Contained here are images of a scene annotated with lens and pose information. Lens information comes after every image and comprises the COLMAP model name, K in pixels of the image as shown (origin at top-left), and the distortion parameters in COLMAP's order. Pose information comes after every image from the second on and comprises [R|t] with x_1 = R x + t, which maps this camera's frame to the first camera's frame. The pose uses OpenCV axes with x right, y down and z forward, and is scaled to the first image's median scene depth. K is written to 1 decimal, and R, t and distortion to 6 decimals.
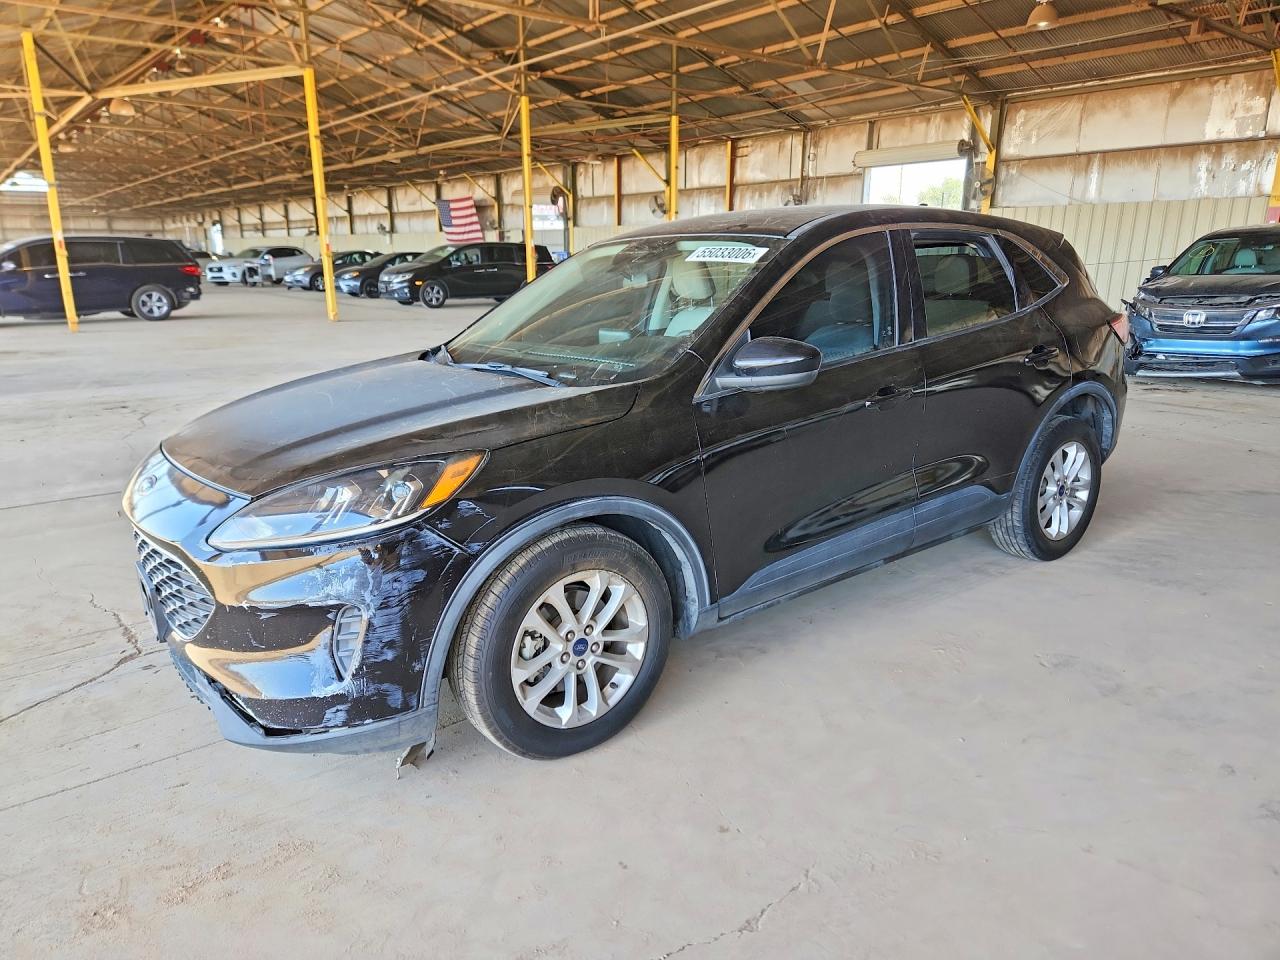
lens RADIAL K [[844.6, 0, 650.0], [0, 844.6, 488.0], [0, 0, 1]] dist [0.052768, -0.046889]
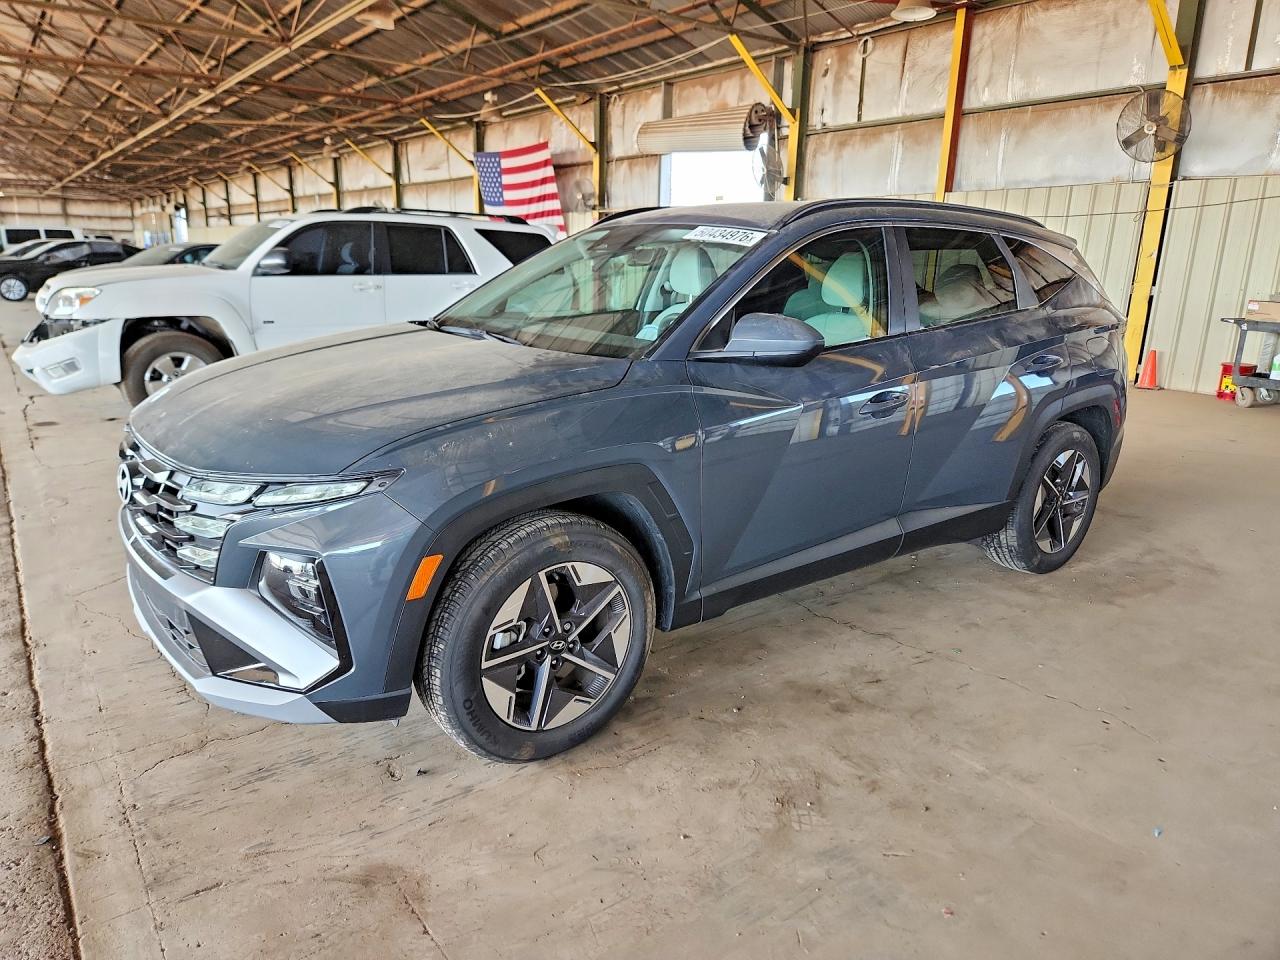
lens RADIAL K [[844.6, 0, 643.3], [0, 844.6, 484.3], [0, 0, 1]] dist [0.052768, -0.046889]
pose [[0.998670, 0.035985, -0.036932, -0.191412], [-0.036382, 0.999287, -0.010119, -0.210727], [0.036541, 0.011450, 0.999267, 0.761713]]
